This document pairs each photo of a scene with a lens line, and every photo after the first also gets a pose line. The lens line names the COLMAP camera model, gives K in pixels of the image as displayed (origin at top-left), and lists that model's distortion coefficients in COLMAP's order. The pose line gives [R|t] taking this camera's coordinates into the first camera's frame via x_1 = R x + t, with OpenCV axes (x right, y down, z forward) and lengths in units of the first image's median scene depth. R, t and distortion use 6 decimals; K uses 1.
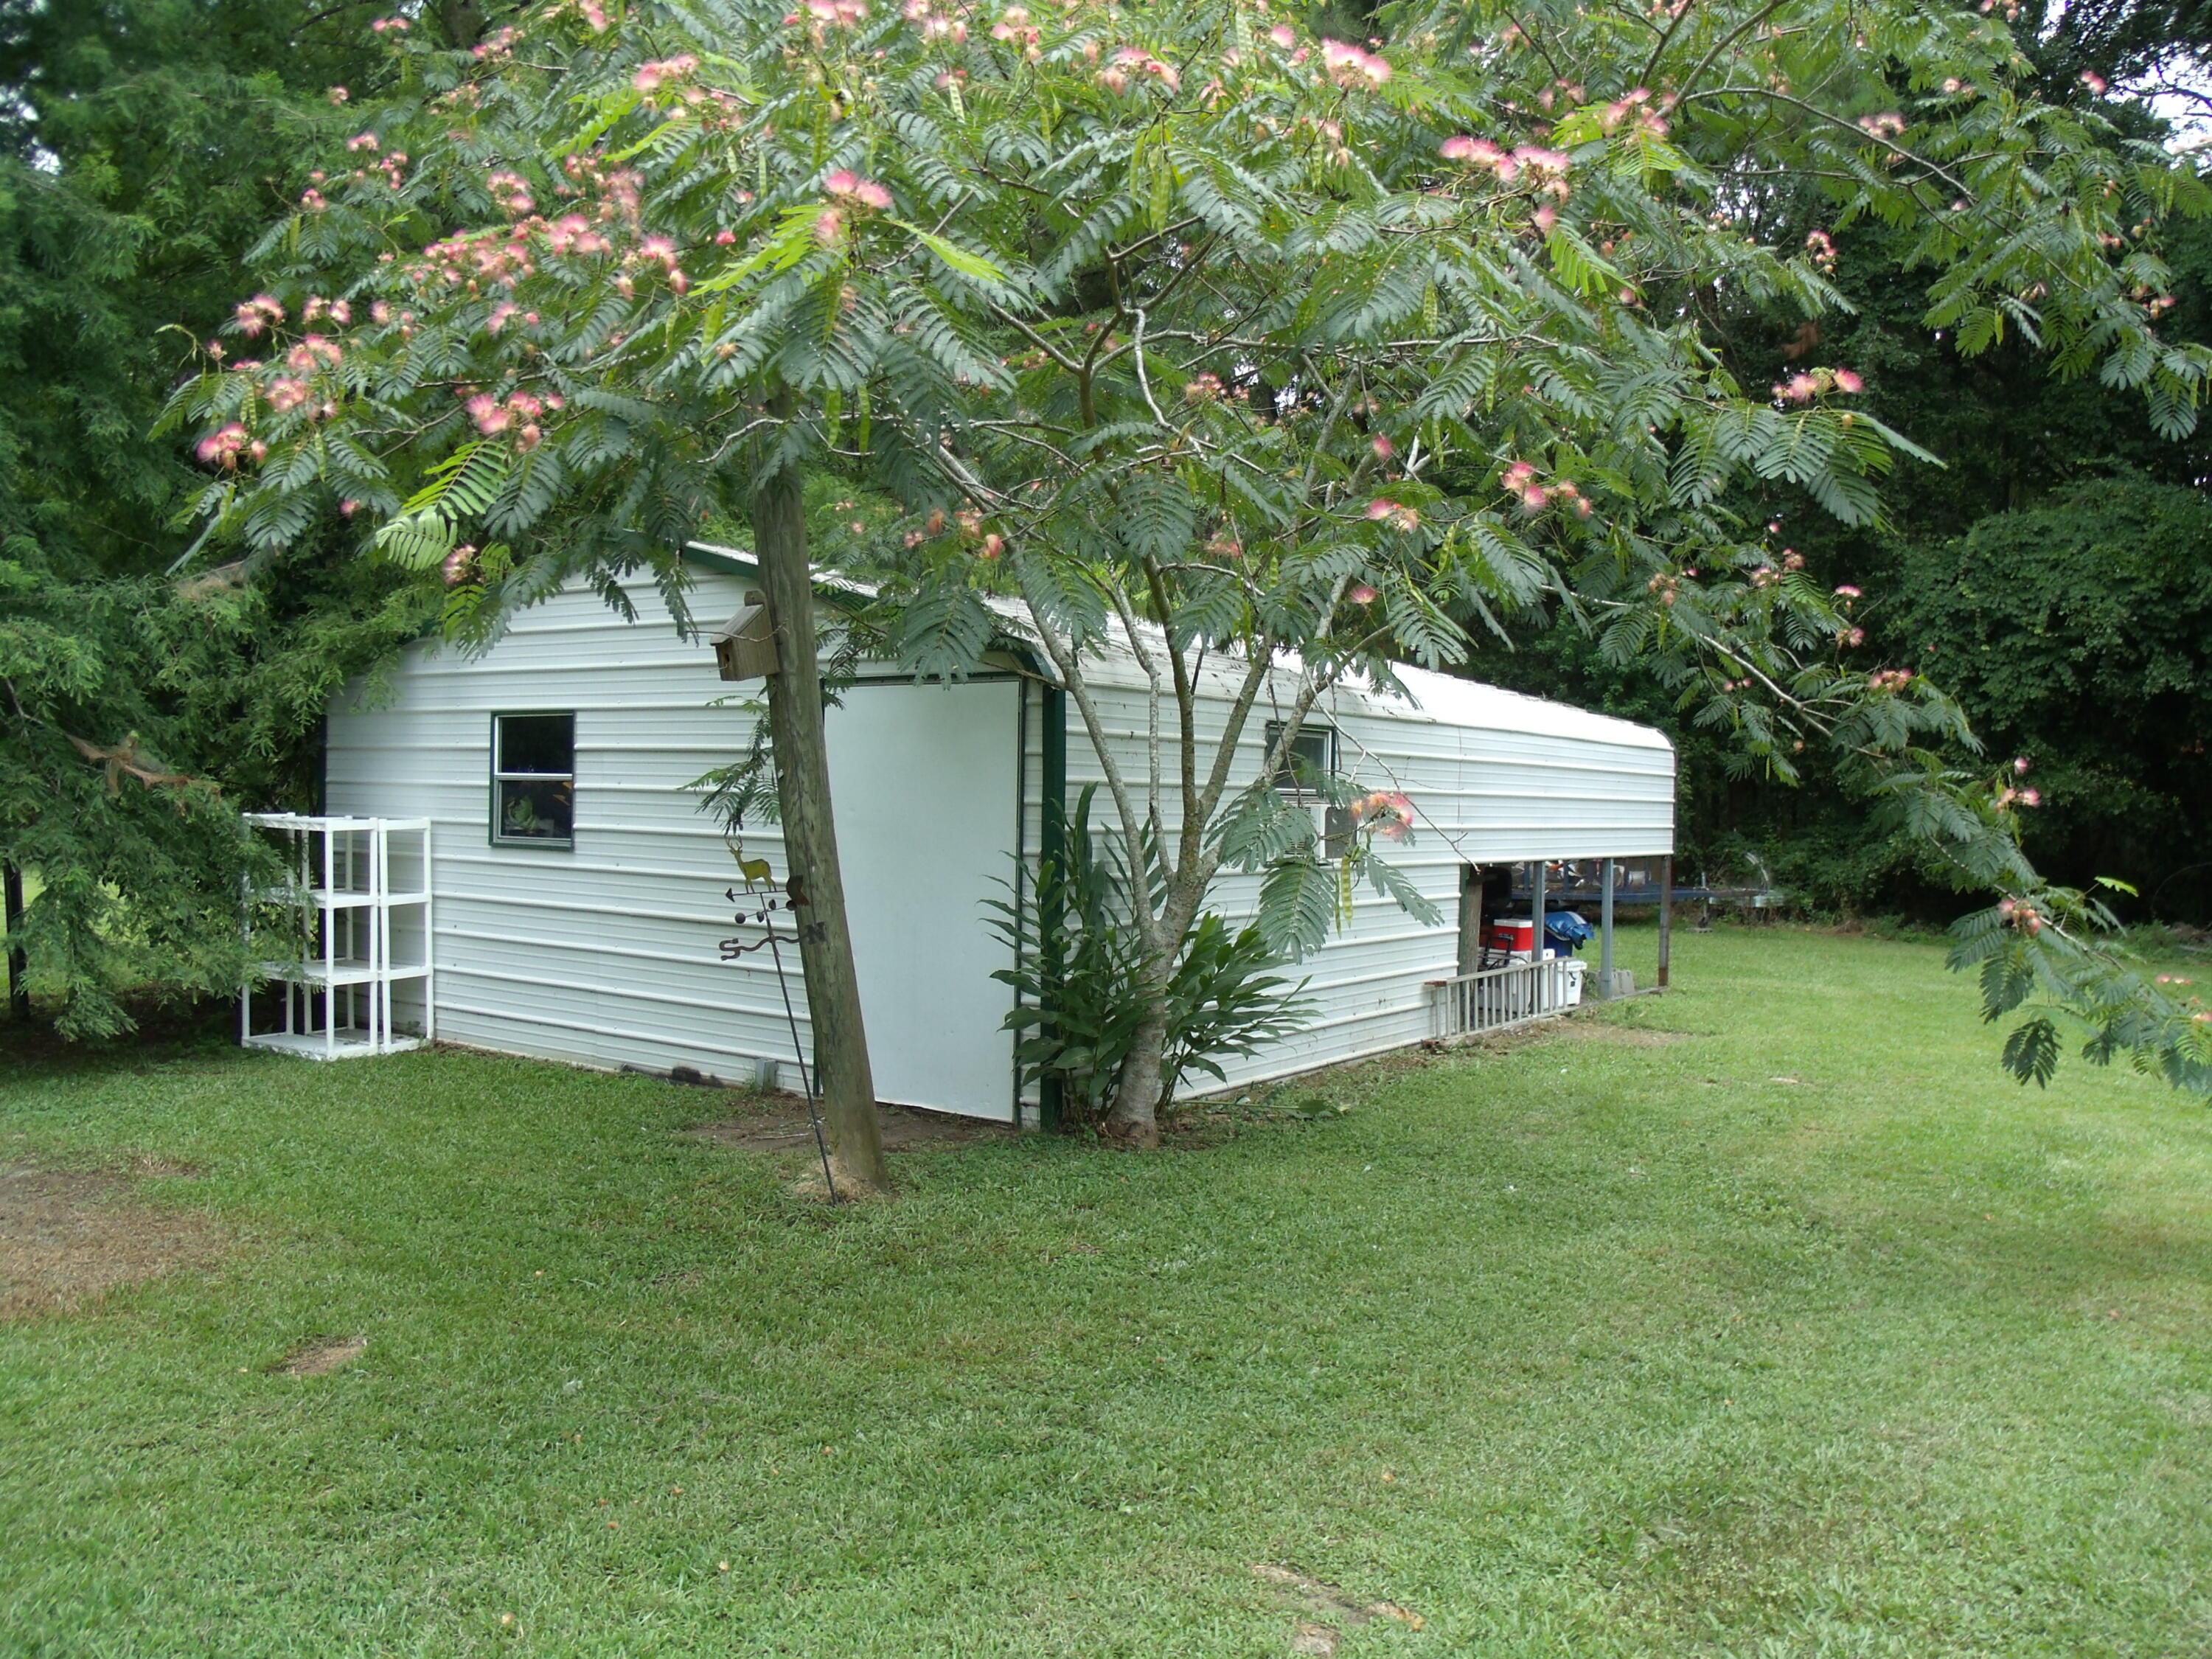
lens RADIAL K [[1748.3, 0, 1106.0], [0, 1748.3, 829.5], [0, 0, 1]] dist [-0.132087, 0.089414]
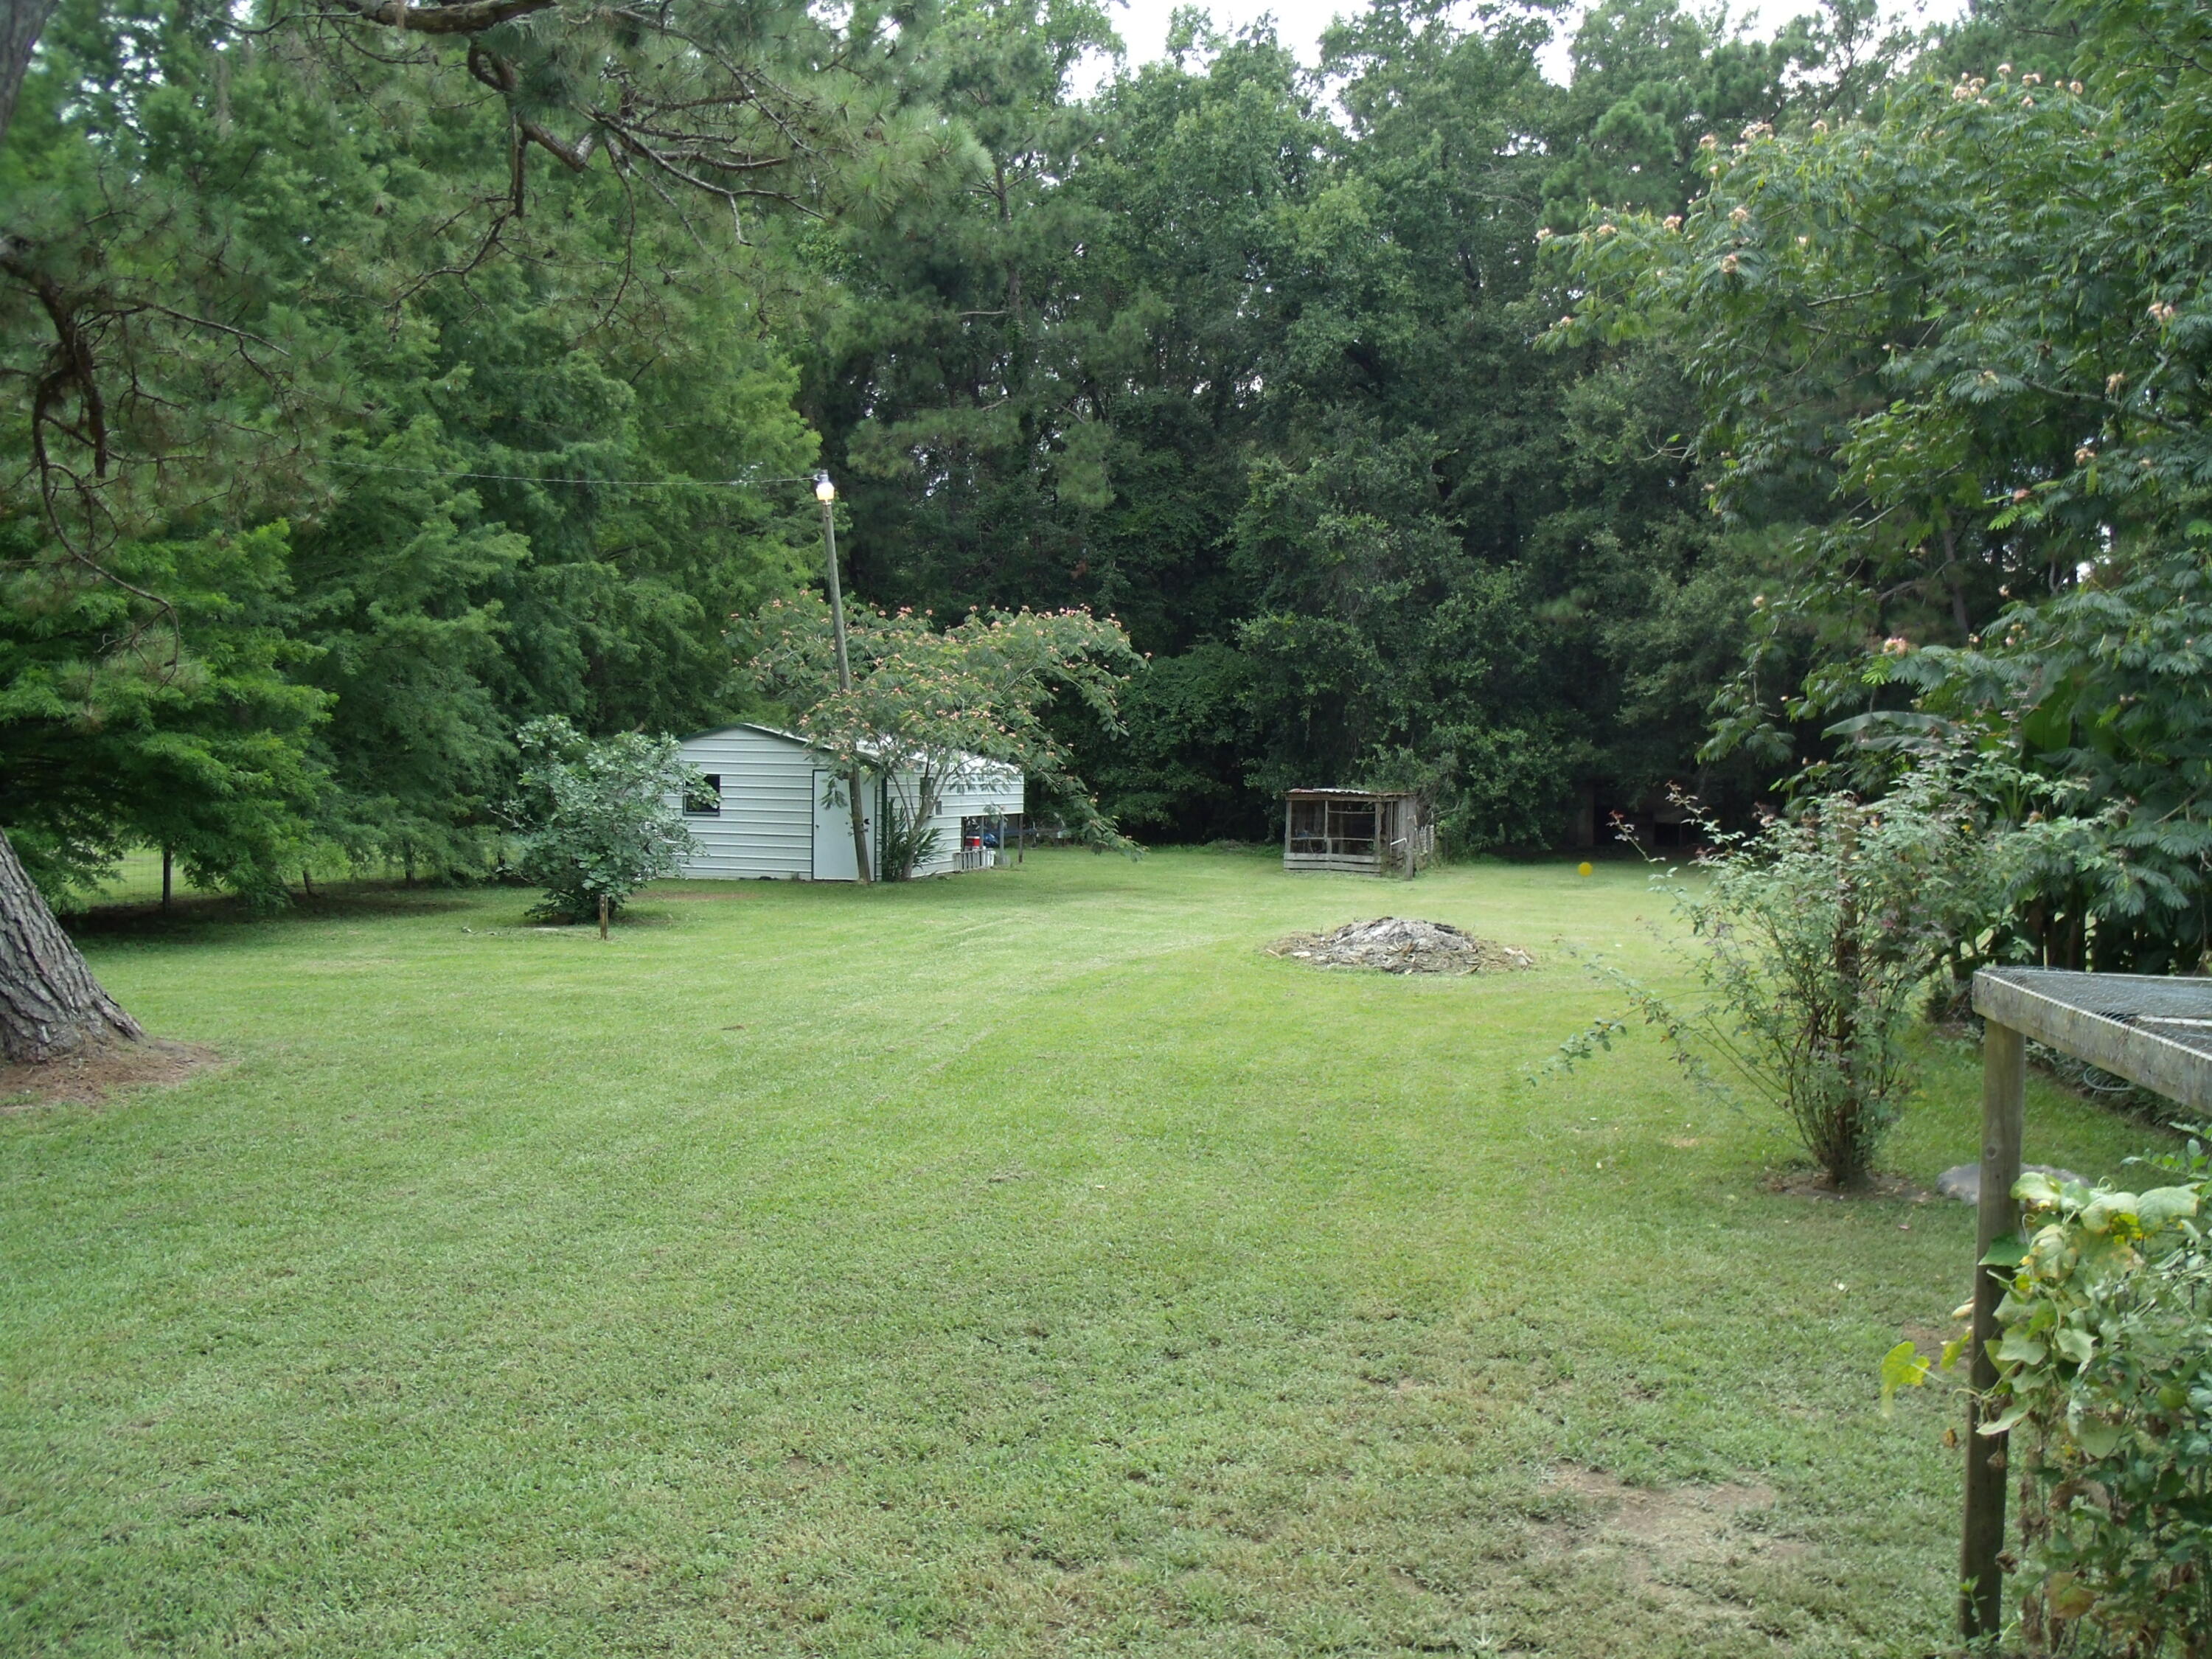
lens RADIAL K [[1748.3, 0, 1106.0], [0, 1748.3, 829.5], [0, 0, 1]] dist [-0.132087, 0.089414]
pose [[0.929484, -0.018115, 0.368417, -0.717643], [0.011152, 0.999717, 0.021022, -0.020211], [-0.368693, -0.015431, 0.929423, -2.036996]]
